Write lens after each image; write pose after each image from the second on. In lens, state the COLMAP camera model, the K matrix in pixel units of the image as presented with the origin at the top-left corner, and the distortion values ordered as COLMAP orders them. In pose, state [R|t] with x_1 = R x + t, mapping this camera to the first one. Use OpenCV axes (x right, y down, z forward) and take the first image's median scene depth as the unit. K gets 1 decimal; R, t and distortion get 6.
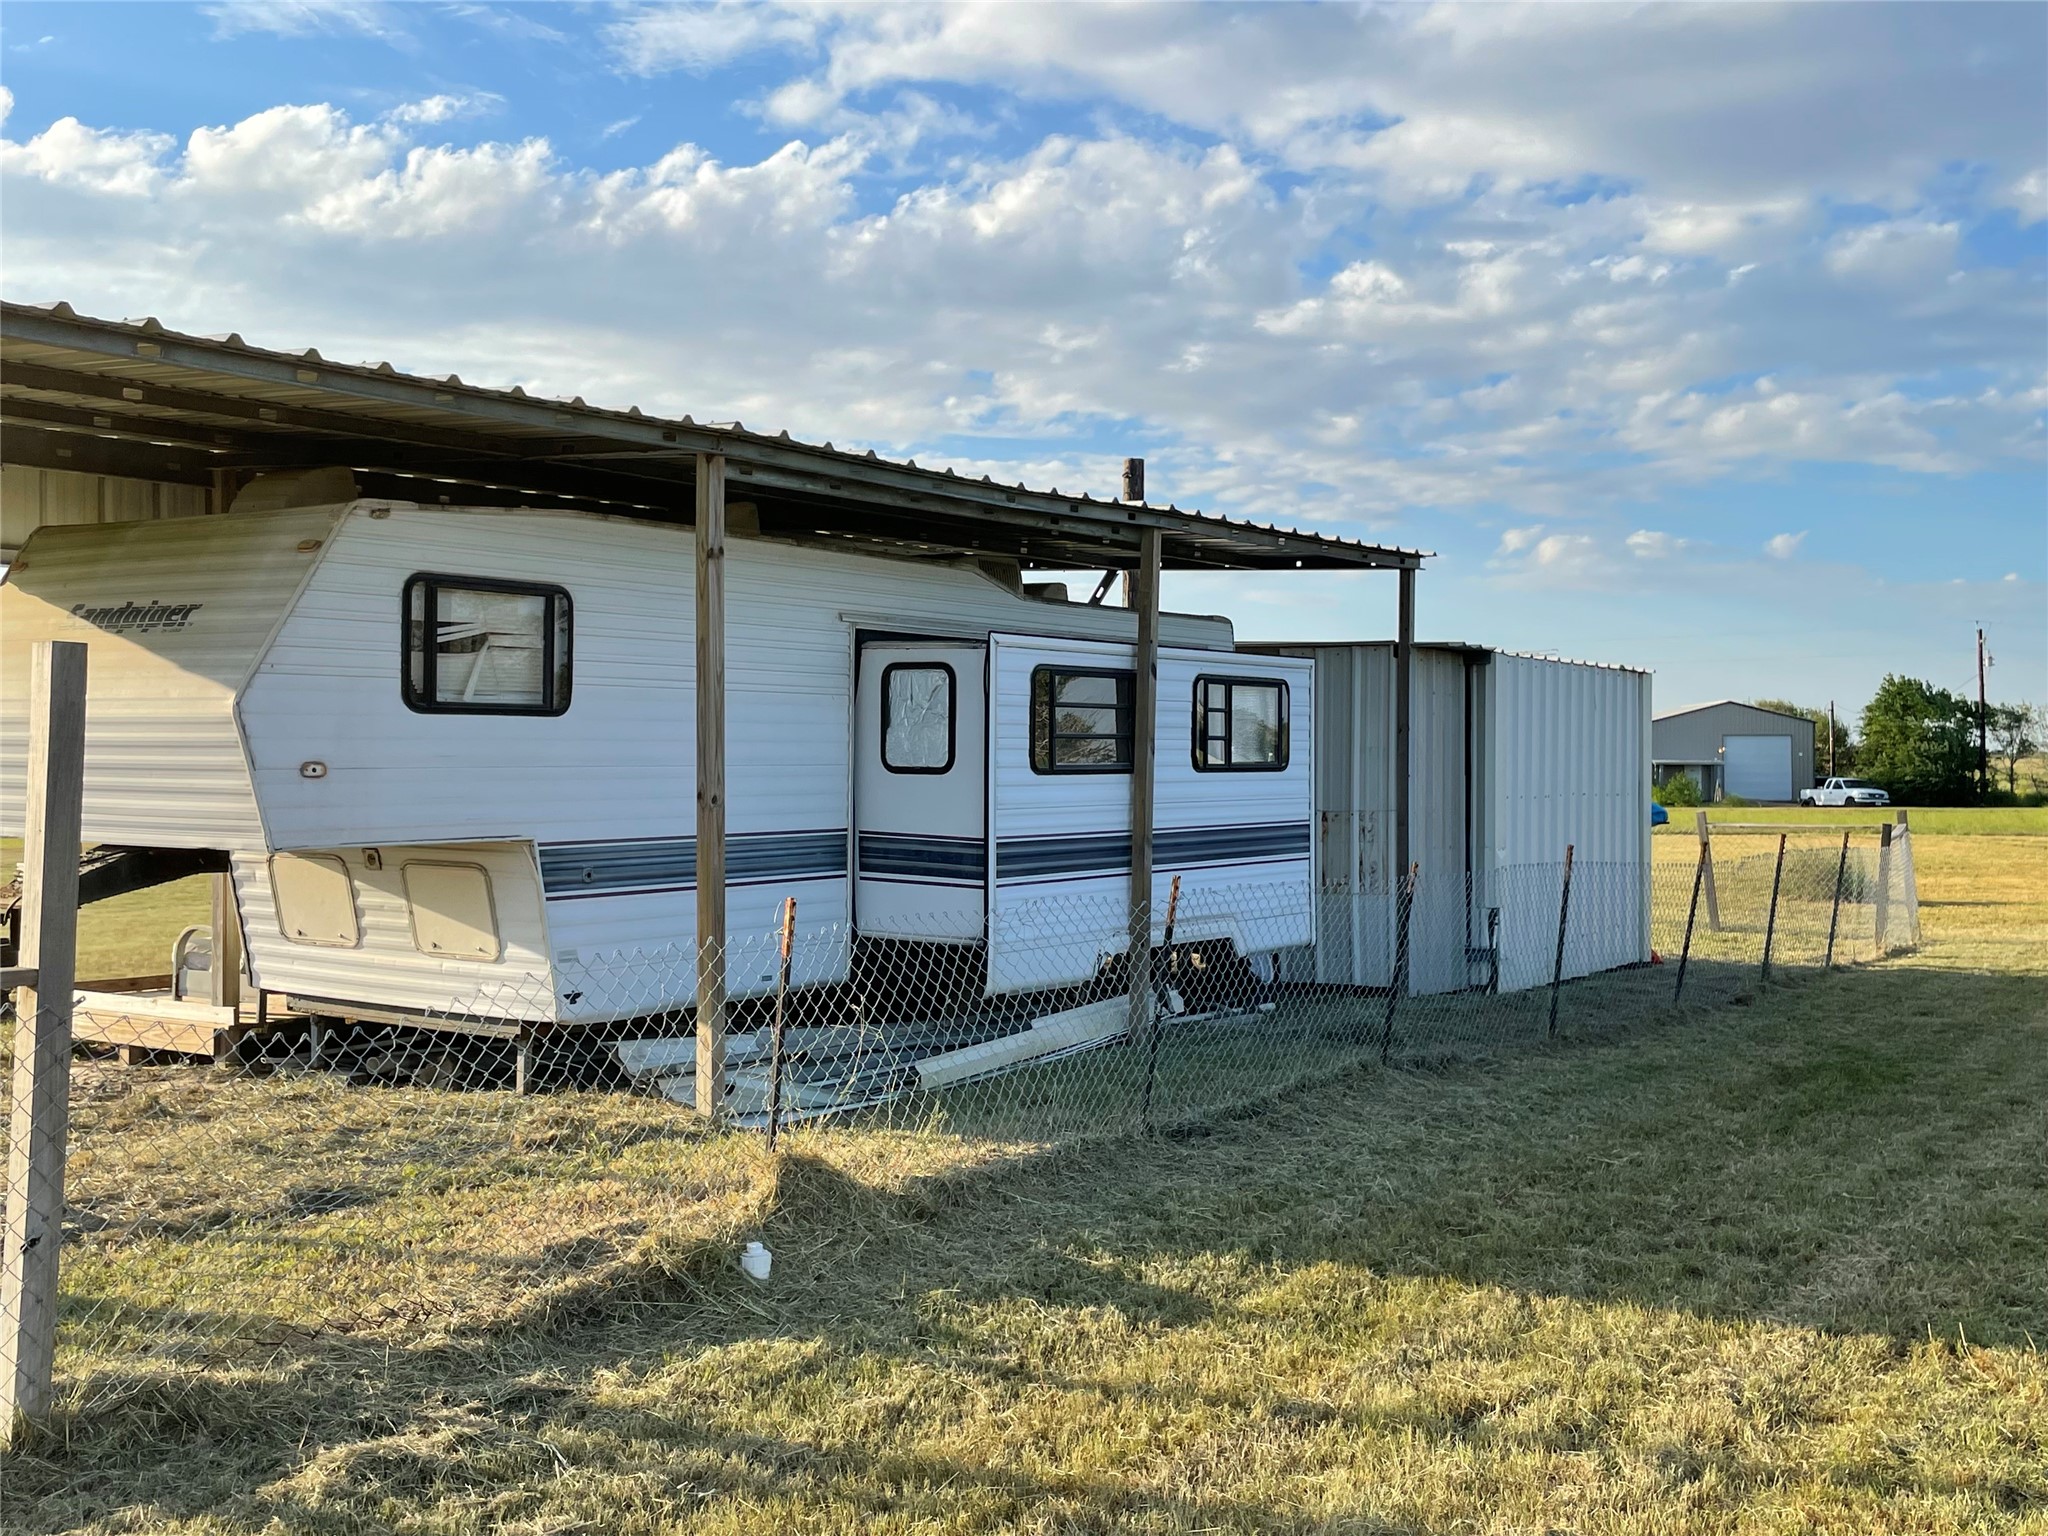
lens RADIAL K [[2085.6, 0, 1024.0], [0, 2085.6, 768.0], [0, 0, 1]] dist [-0.000042, -0.000137]
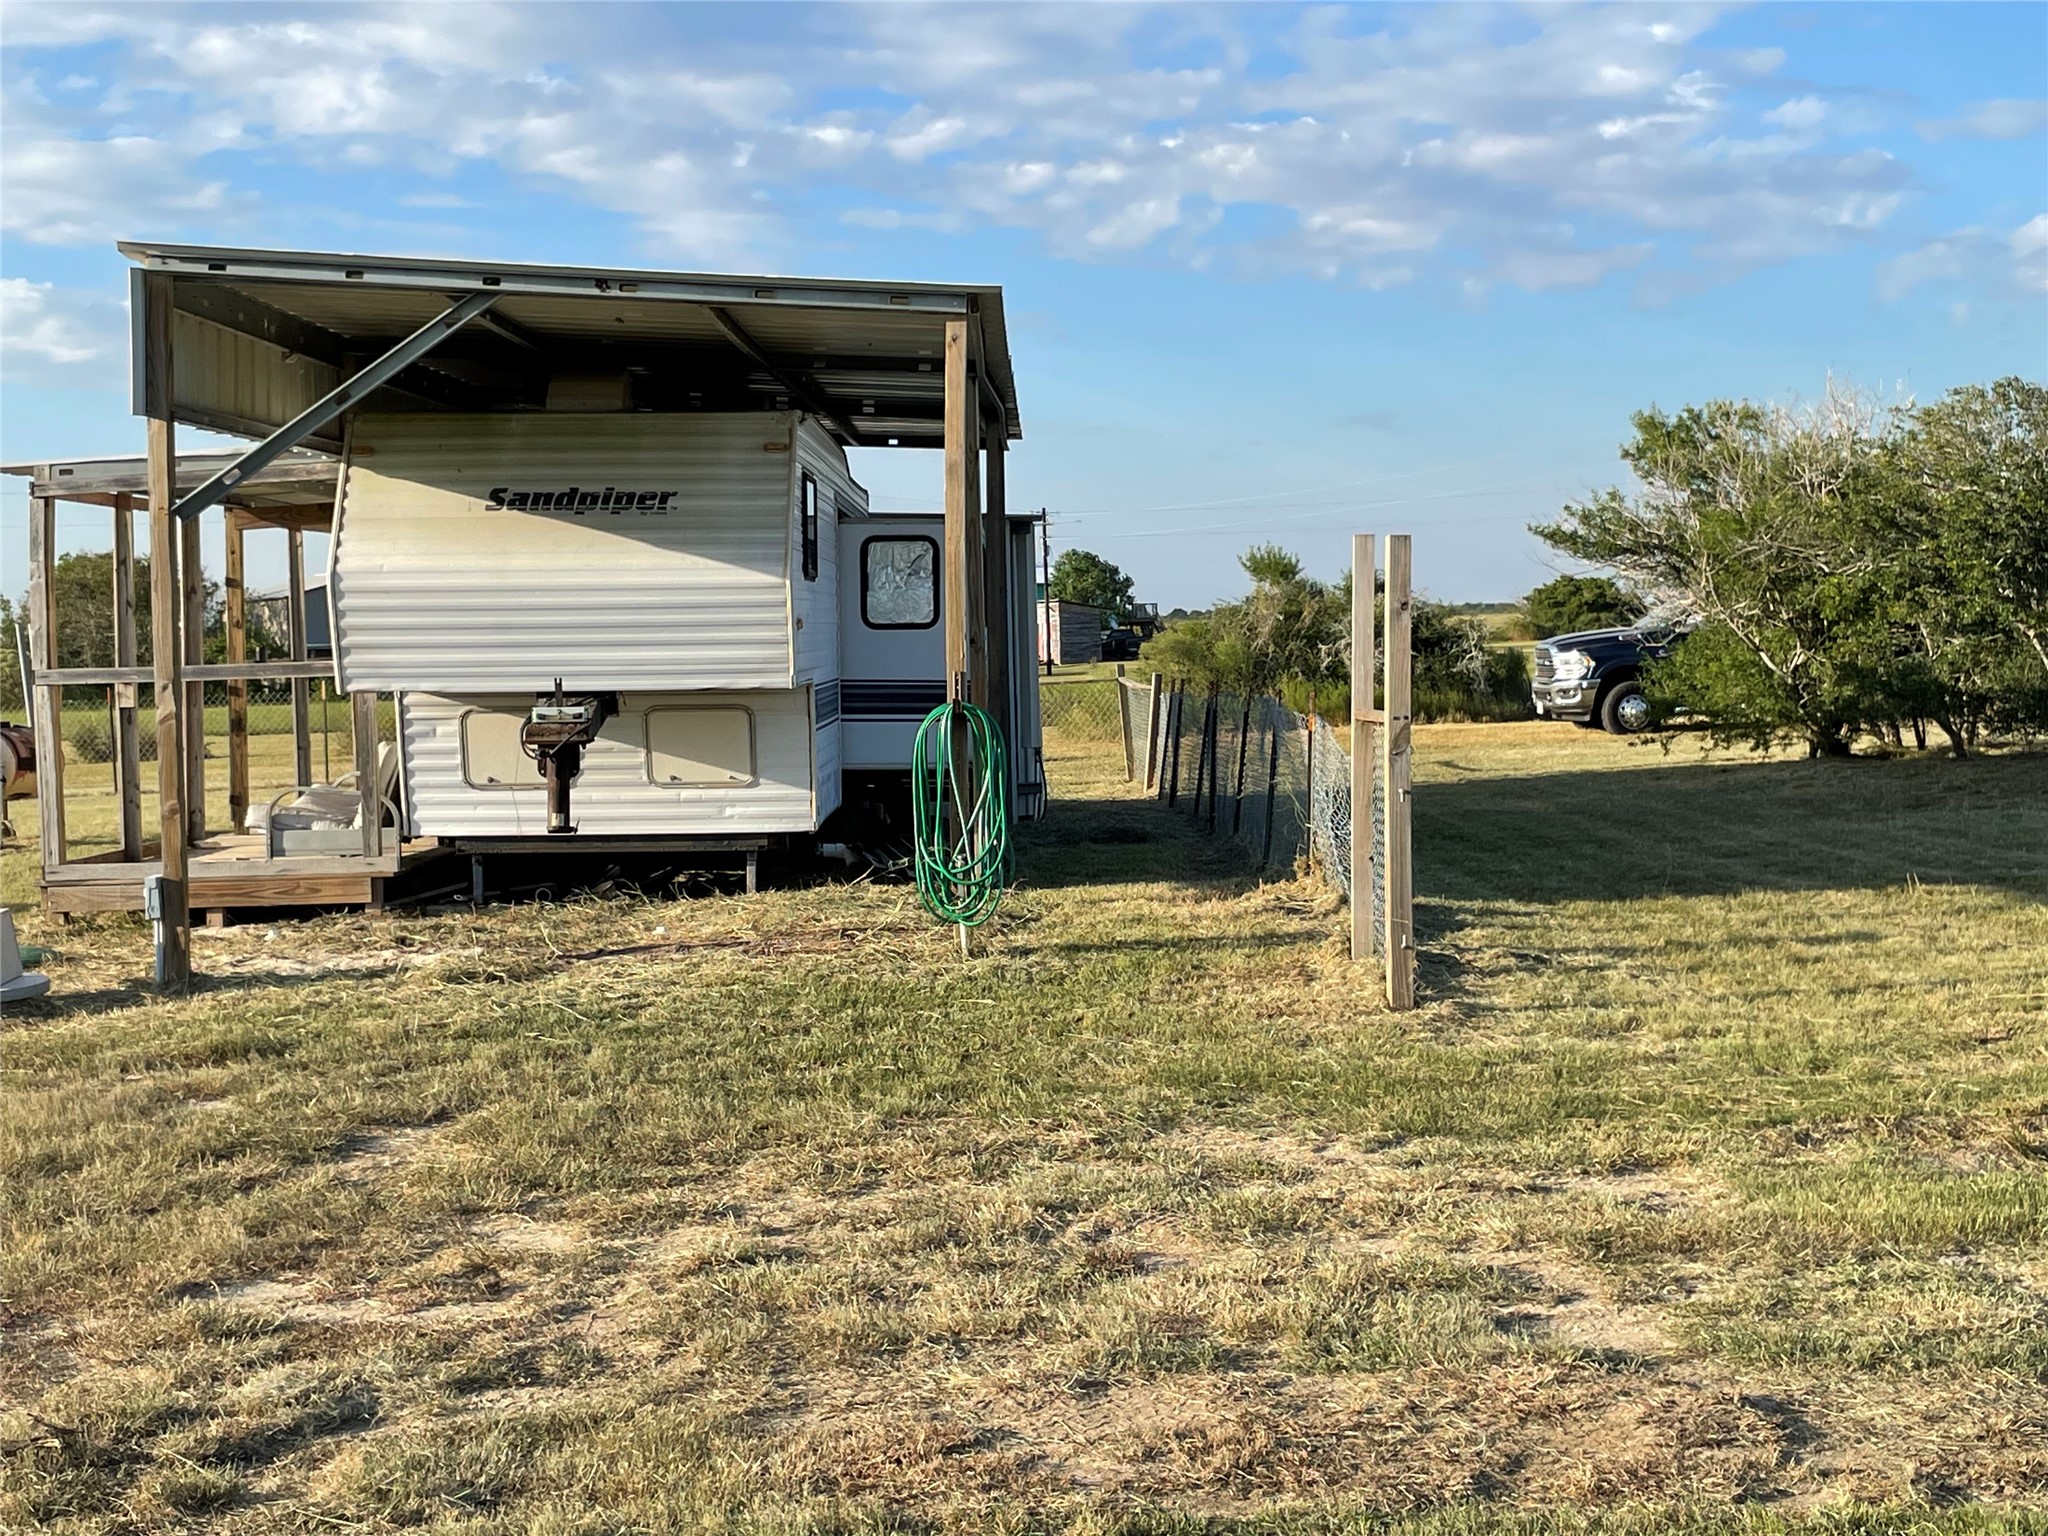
lens RADIAL K [[2792.2, 0, 1024.0], [0, 2792.2, 768.0], [0, 0, 1]] dist [-0.003002, -0.002474]
pose [[0.827455, -0.046178, 0.559630, -1.040217], [0.023311, 0.998579, 0.047931, 0.008682], [-0.561048, -0.026616, 0.827355, -0.431136]]
